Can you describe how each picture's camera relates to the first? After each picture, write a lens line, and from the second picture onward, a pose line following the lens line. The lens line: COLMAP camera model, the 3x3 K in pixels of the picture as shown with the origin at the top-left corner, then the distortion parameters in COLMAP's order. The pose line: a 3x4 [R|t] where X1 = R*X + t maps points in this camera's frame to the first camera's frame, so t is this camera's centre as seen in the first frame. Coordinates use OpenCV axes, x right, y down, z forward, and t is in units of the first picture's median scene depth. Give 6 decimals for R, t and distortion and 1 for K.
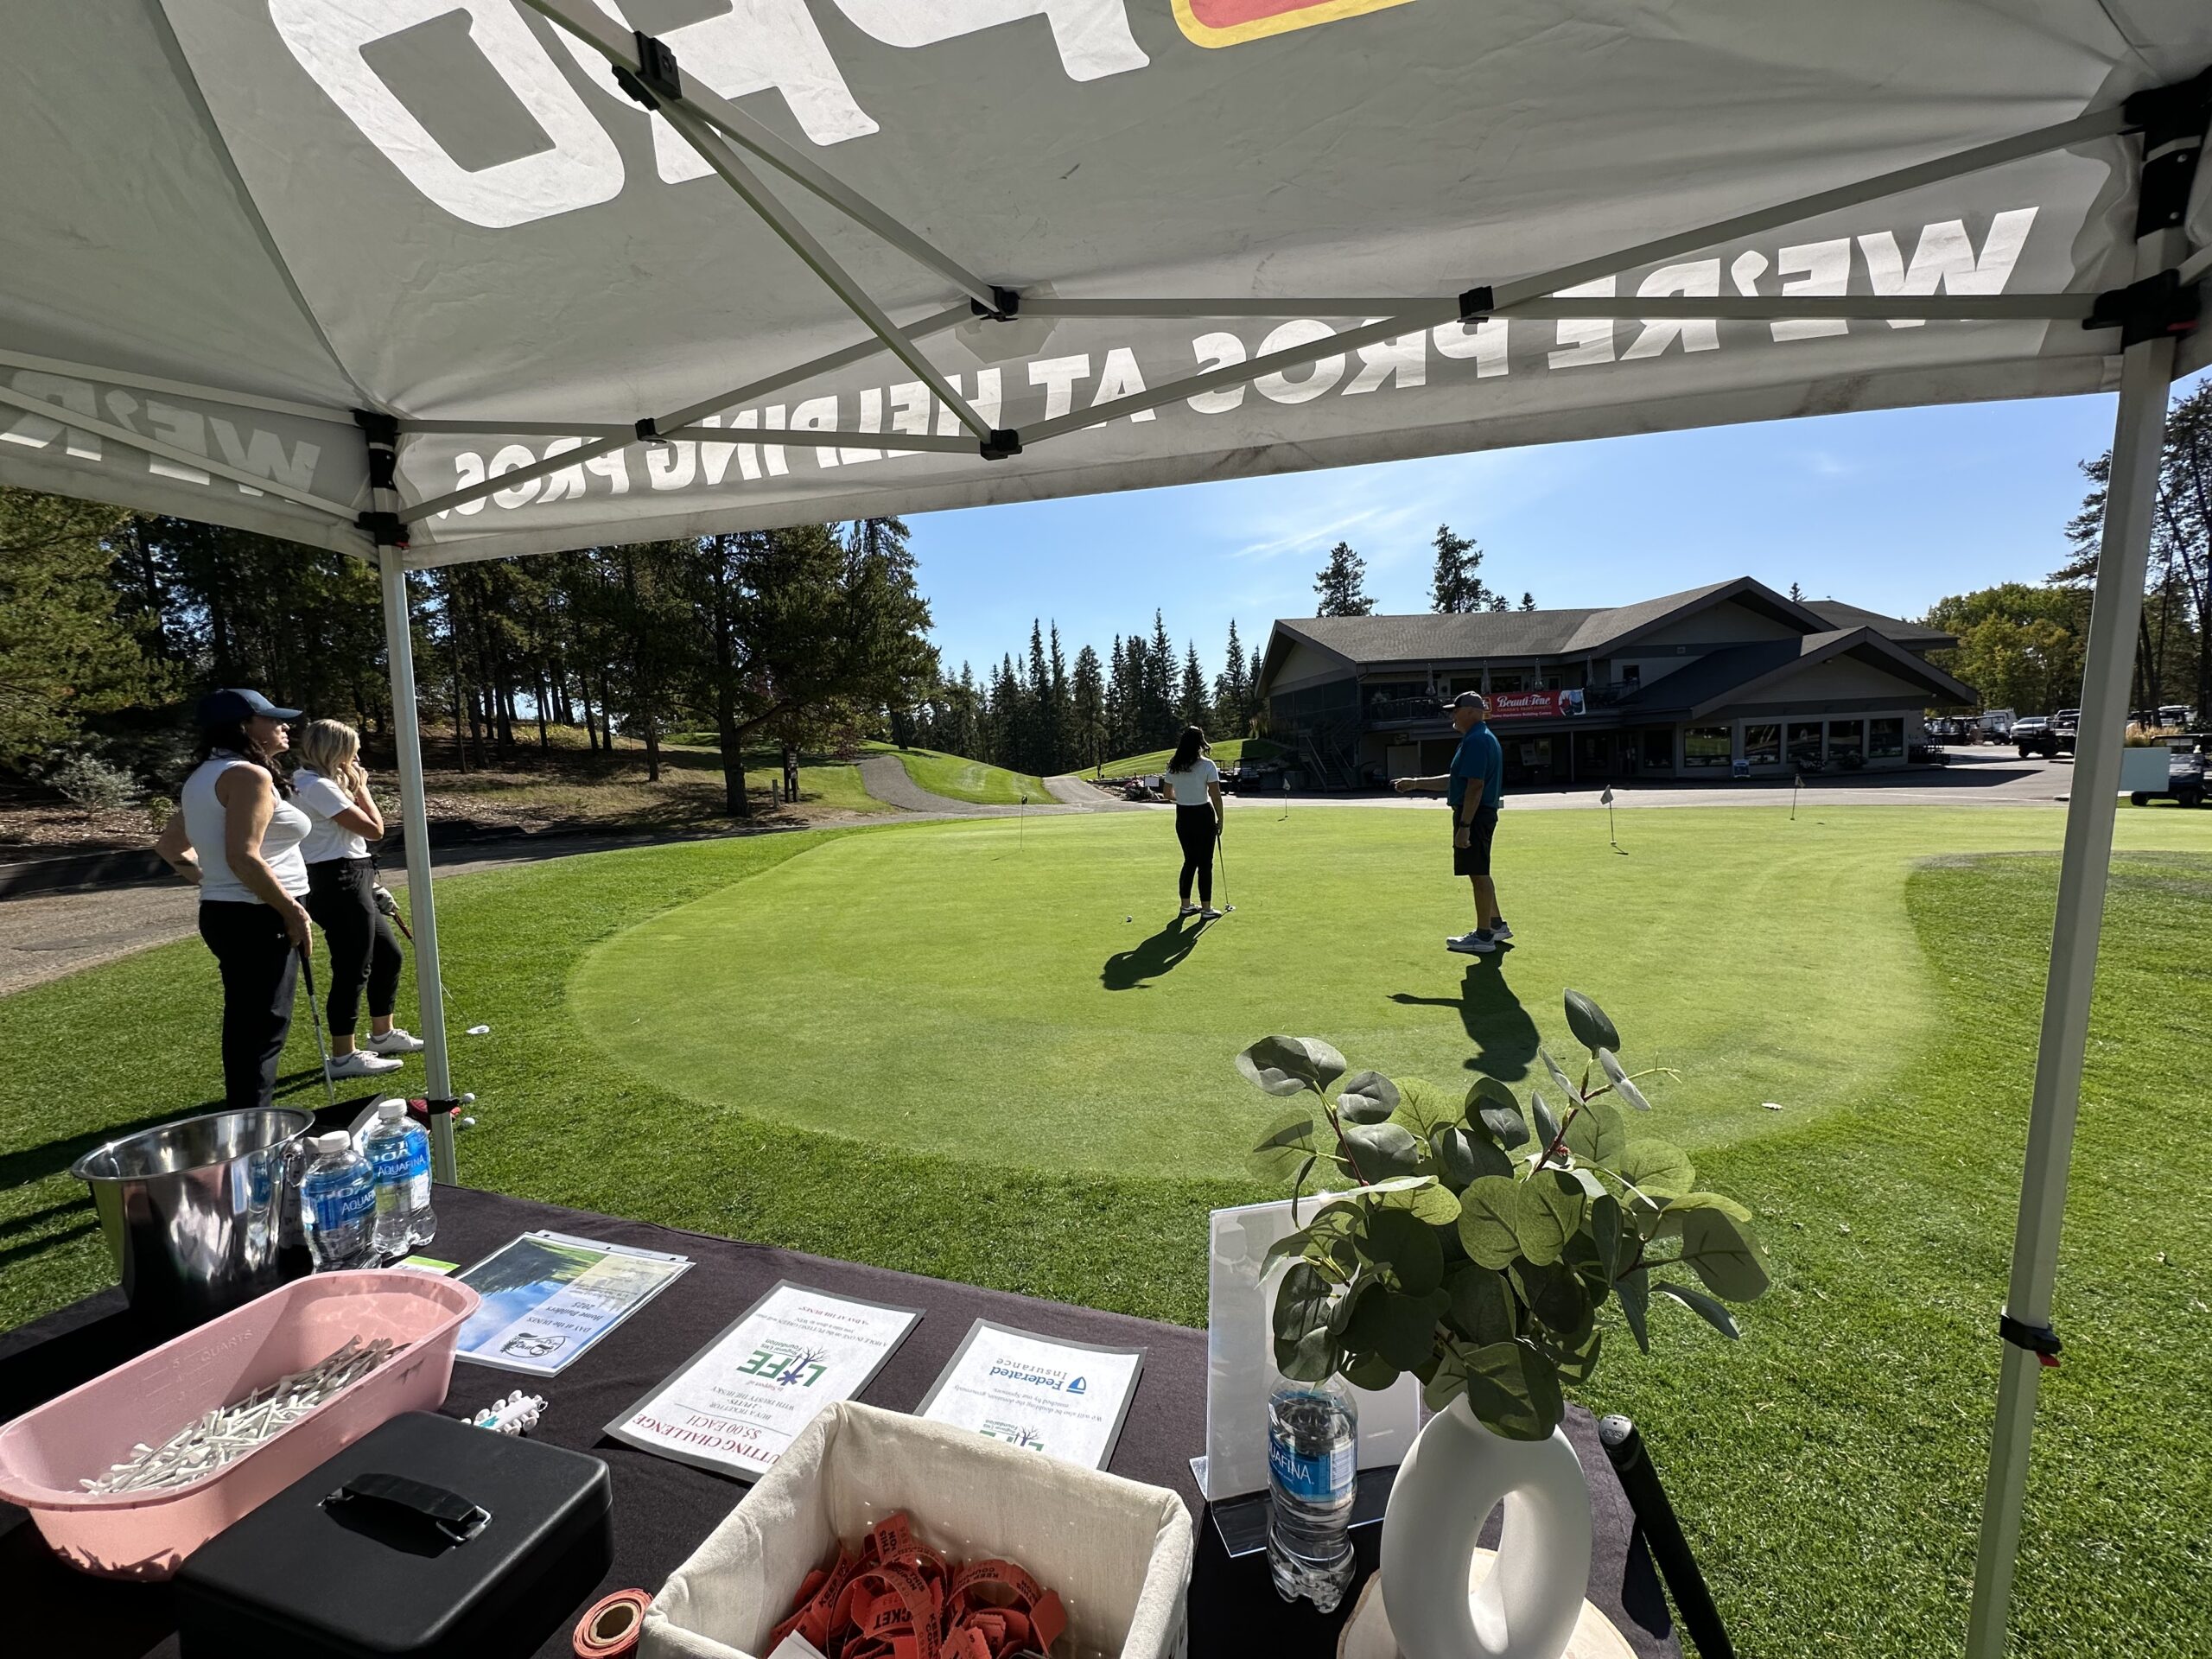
lens RADIAL K [[879.3, 0, 1106.0], [0, 879.3, 829.5], [0, 0, 1]] dist [-0.000738, 0.000037]
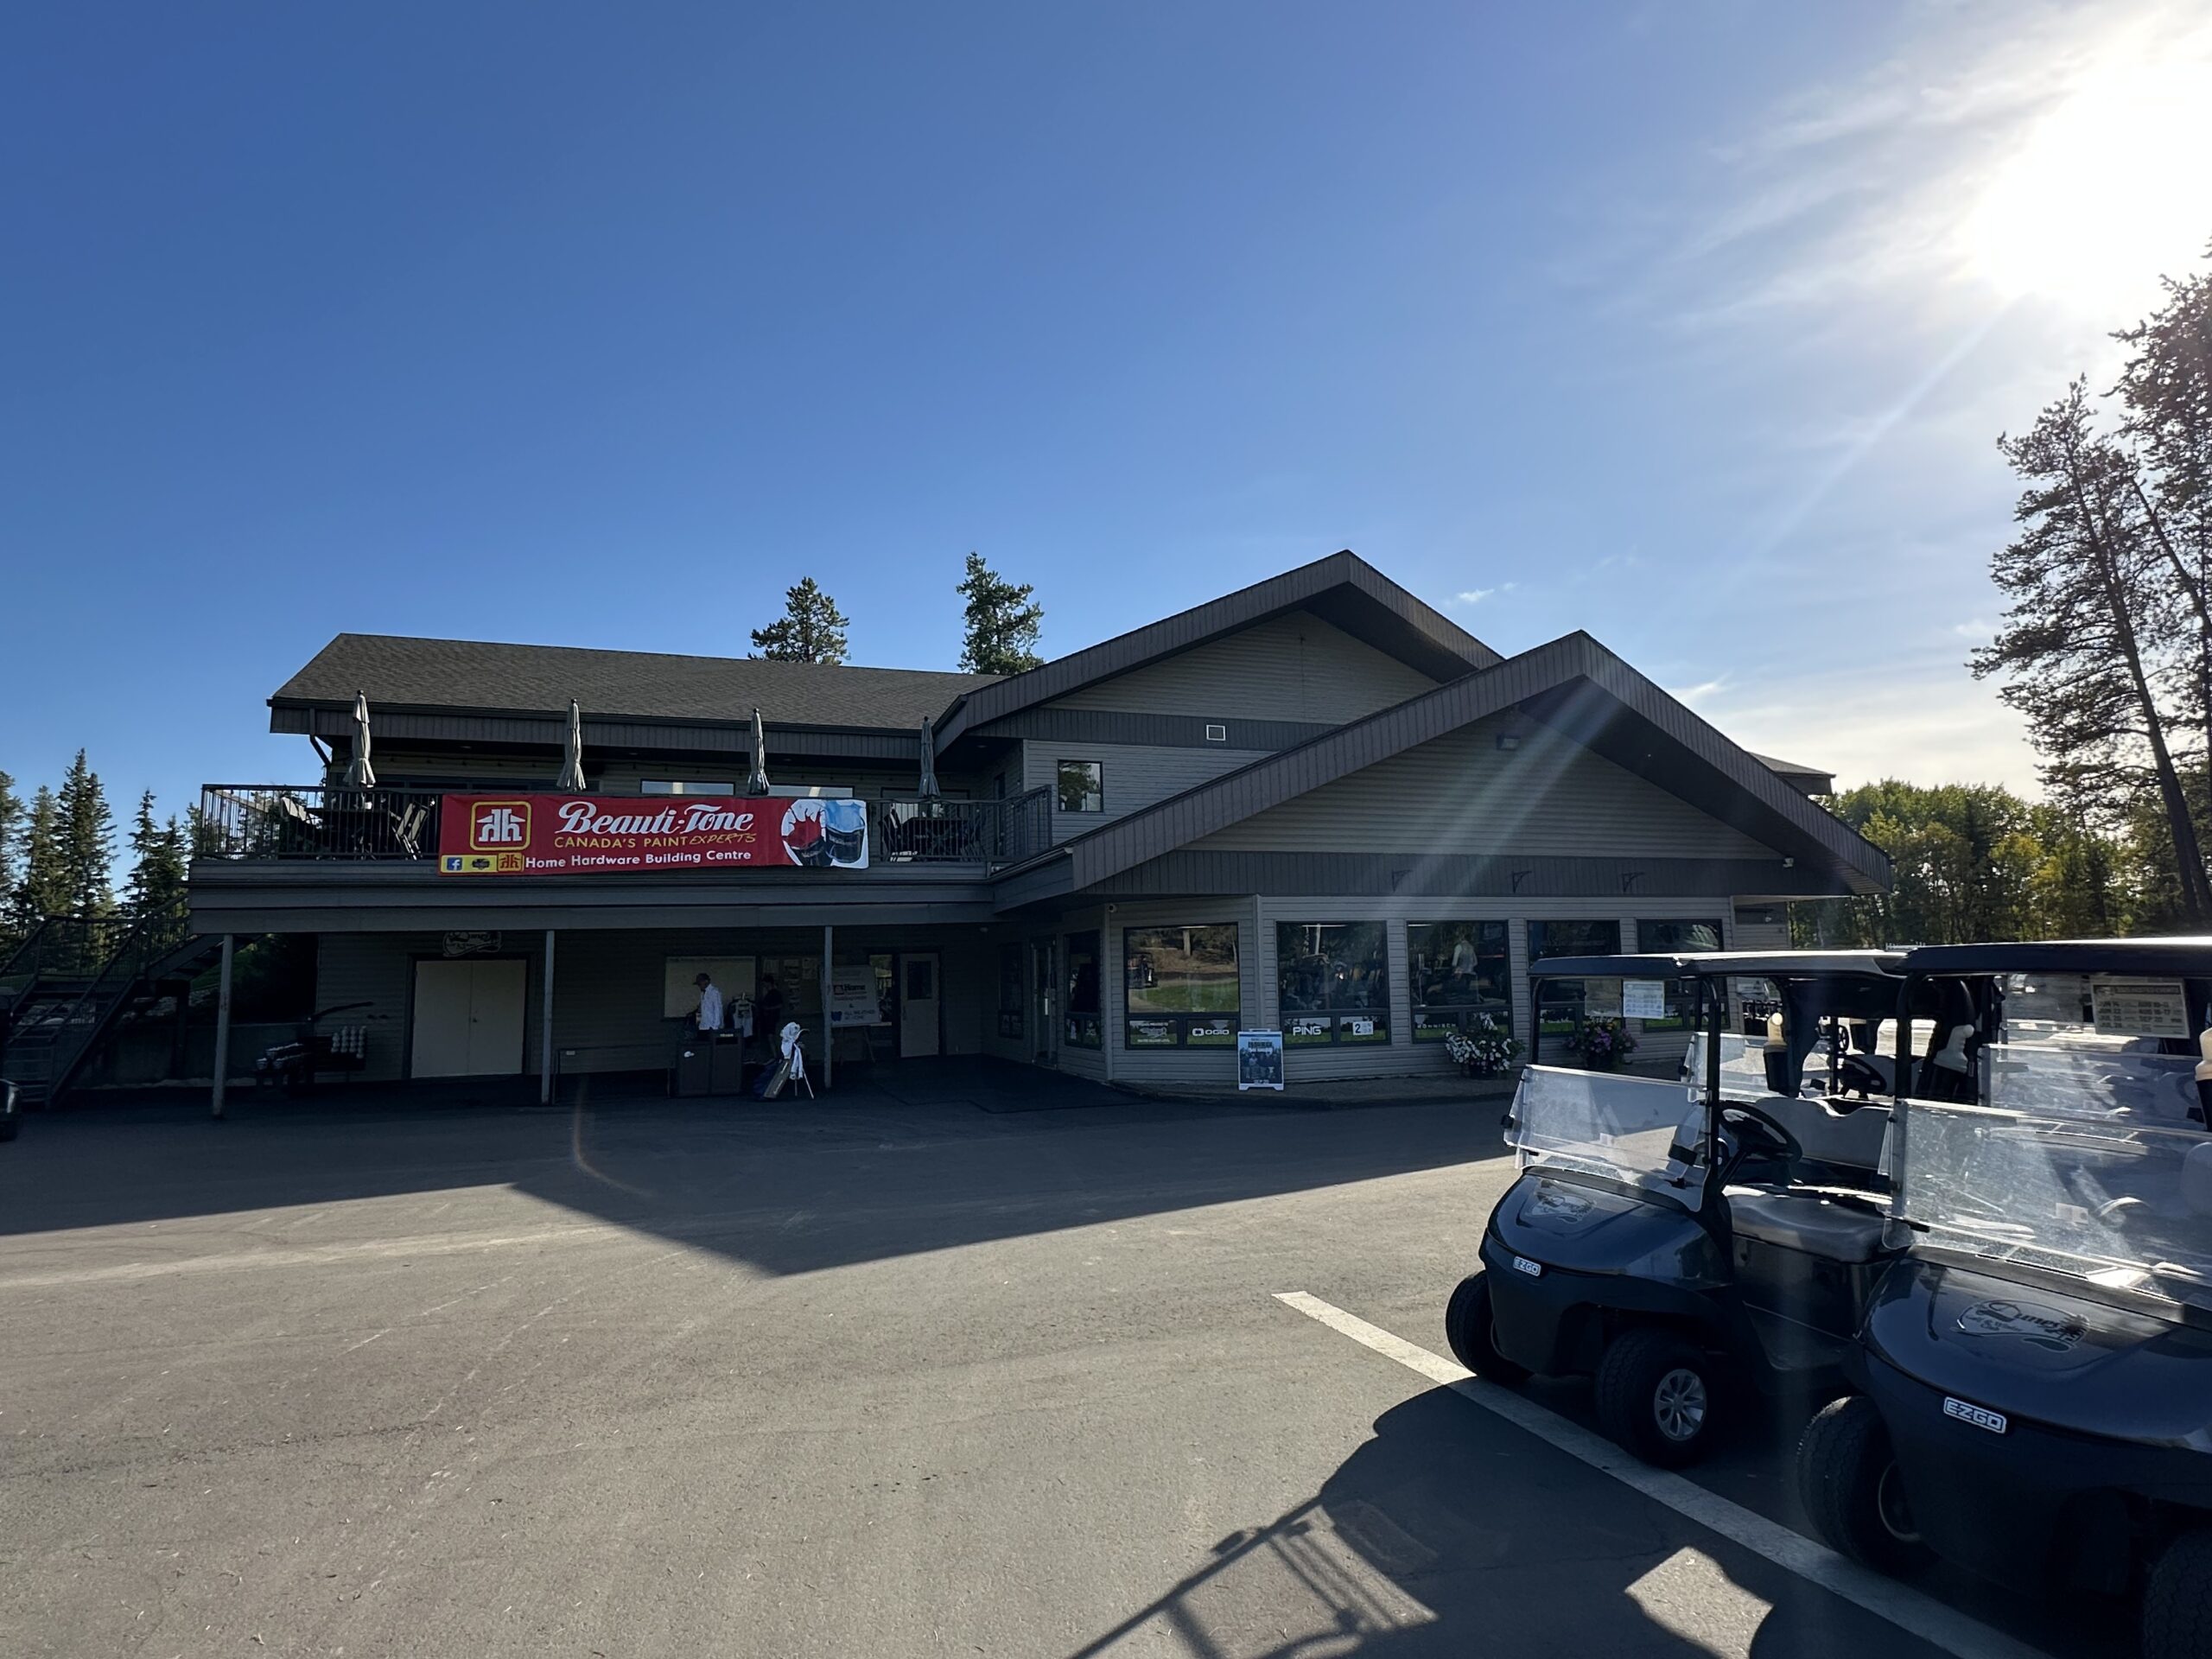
lens RADIAL K [[1175.1, 0, 1106.0], [0, 1175.1, 829.5], [0, 0, 1]] dist [-0.001619, -0.000367]
pose [[0.978598, 0.059516, 0.196989, 0.530044], [-0.015428, 0.975789, -0.218171, -0.052109], [-0.205204, 0.210462, 0.955823, 0.549499]]
